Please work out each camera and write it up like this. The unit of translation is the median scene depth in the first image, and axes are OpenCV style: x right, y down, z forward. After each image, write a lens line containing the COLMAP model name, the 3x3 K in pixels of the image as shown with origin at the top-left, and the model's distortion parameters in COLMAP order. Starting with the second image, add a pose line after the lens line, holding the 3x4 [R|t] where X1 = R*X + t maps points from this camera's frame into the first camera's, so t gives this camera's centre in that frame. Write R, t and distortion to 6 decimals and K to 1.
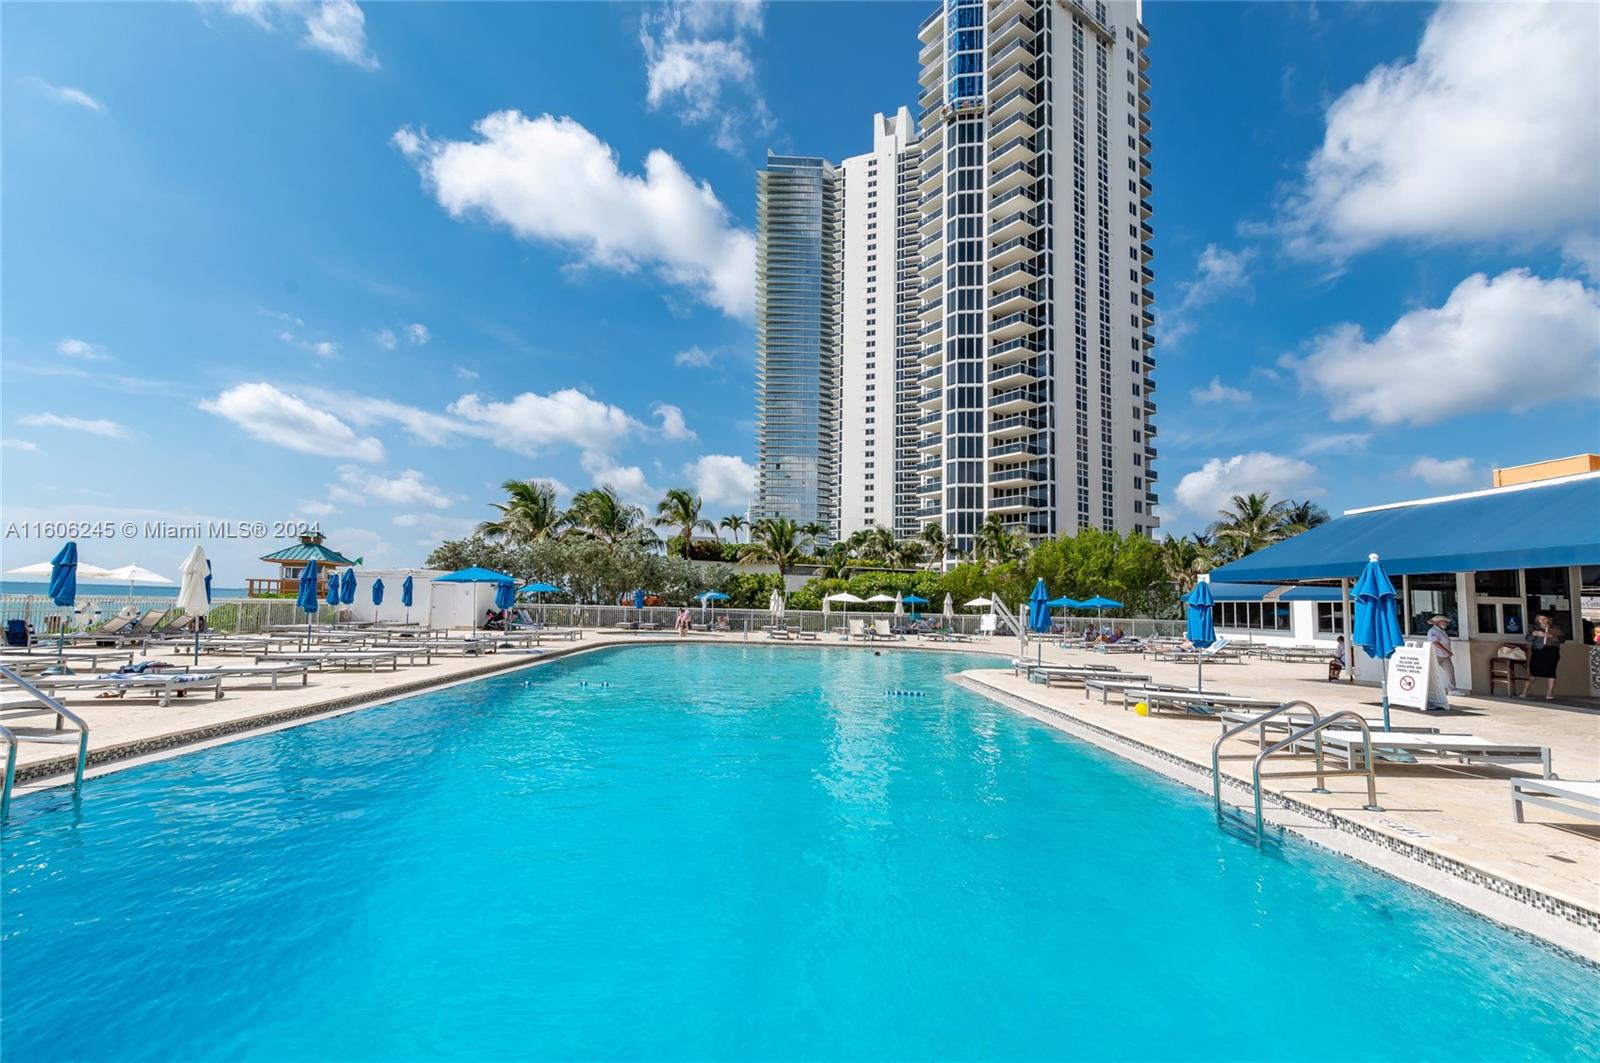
lens RADIAL K [[747.0, 0, 801.7], [0, 747.0, 549.0], [0, 0, 1]] dist [0.013263, 0.000142]
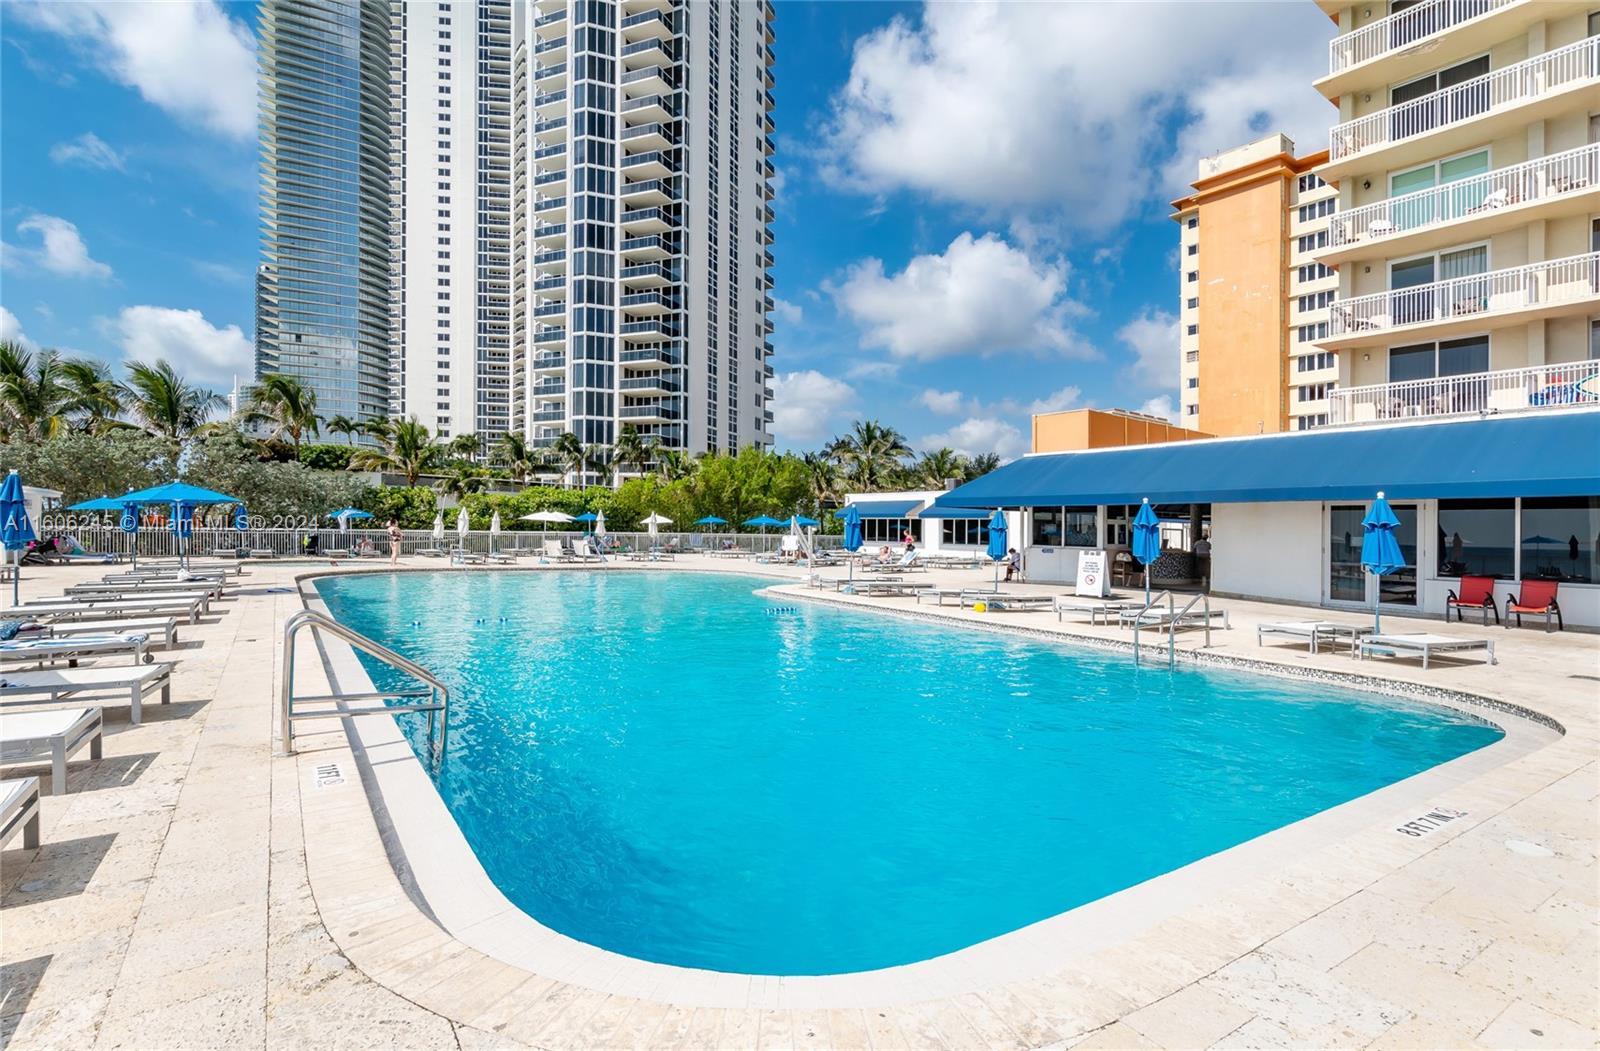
lens RADIAL K [[838.7, 0, 797.3], [0, 838.7, 534.3], [0, 0, 1]] dist [0.002650, 0.000424]
pose [[0.849034, -0.014976, 0.528126, -0.115483], [-0.035675, 0.995692, 0.085586, -0.006096], [-0.527132, -0.091506, 0.844842, -0.013170]]
